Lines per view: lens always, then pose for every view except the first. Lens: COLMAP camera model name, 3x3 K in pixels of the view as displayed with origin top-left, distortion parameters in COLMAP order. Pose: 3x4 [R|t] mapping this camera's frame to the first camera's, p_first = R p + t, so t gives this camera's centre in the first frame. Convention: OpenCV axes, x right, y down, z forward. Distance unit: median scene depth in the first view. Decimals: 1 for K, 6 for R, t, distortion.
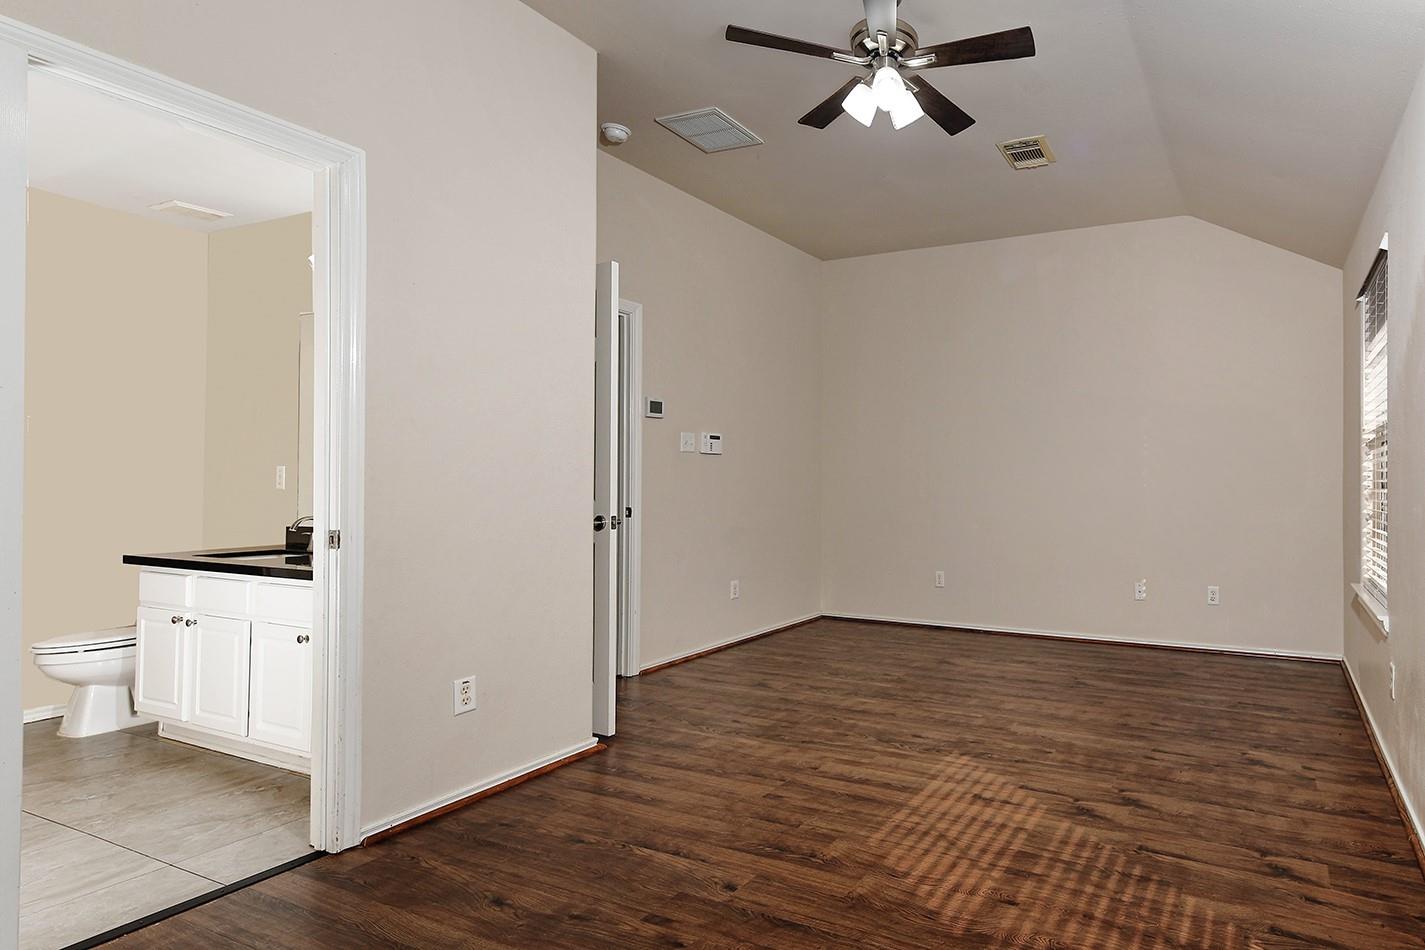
lens RADIAL K [[769.3, 0, 712.5], [0, 769.3, 475.0], [0, 0, 1]] dist [-0.002705, -0.000151]
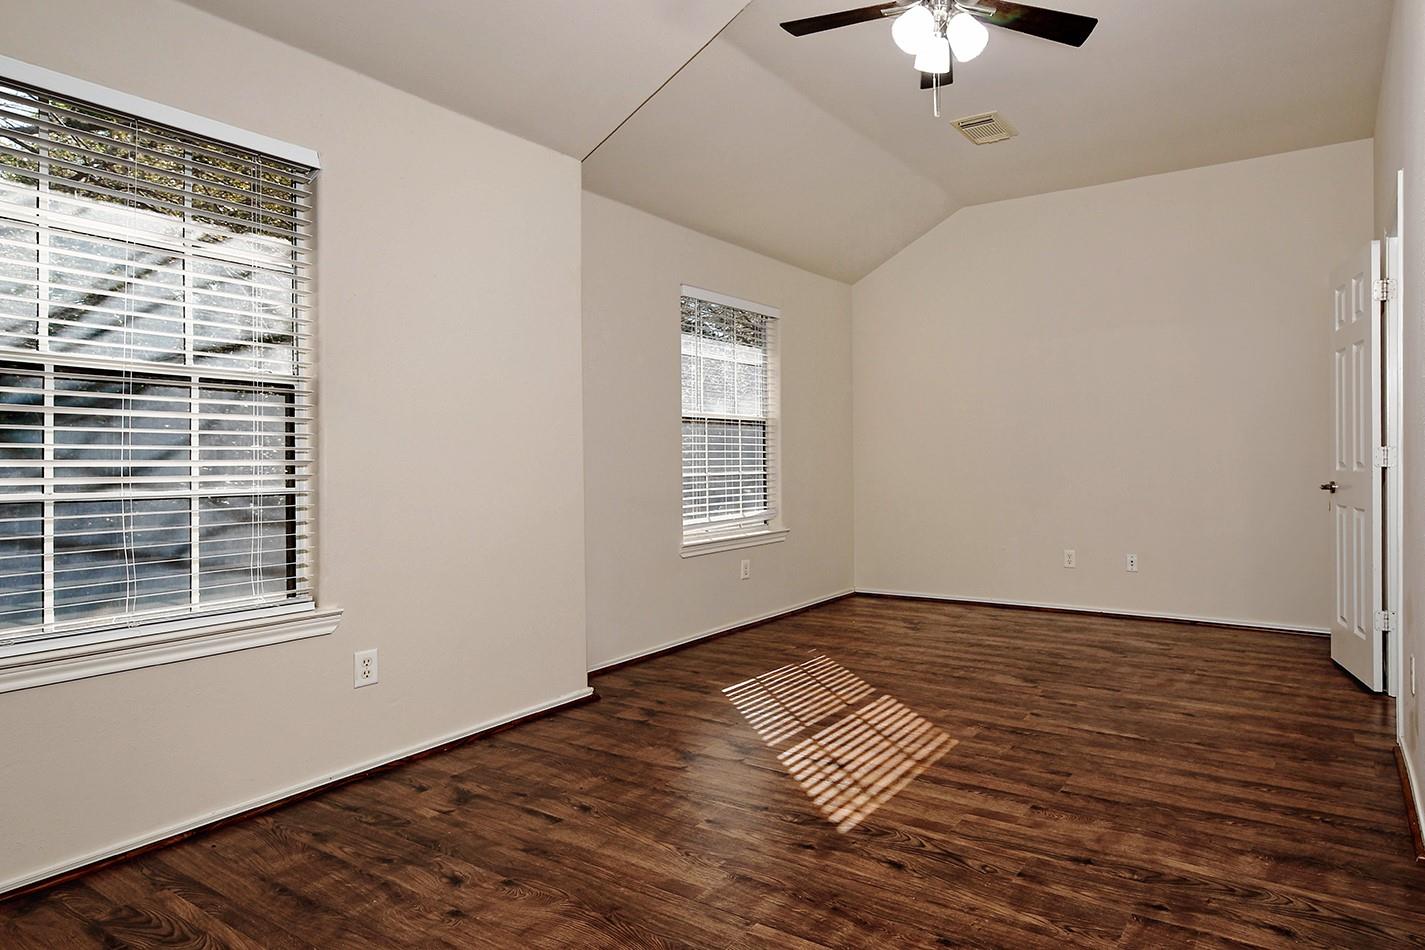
lens RADIAL K [[769.3, 0, 712.5], [0, 769.3, 475.0], [0, 0, 1]] dist [-0.002705, -0.000151]
pose [[-0.999795, 0.018723, 0.007746, 0.431507], [0.018816, 0.999749, 0.012120, 0.039540], [-0.007517, 0.012263, -0.999897, 1.724642]]
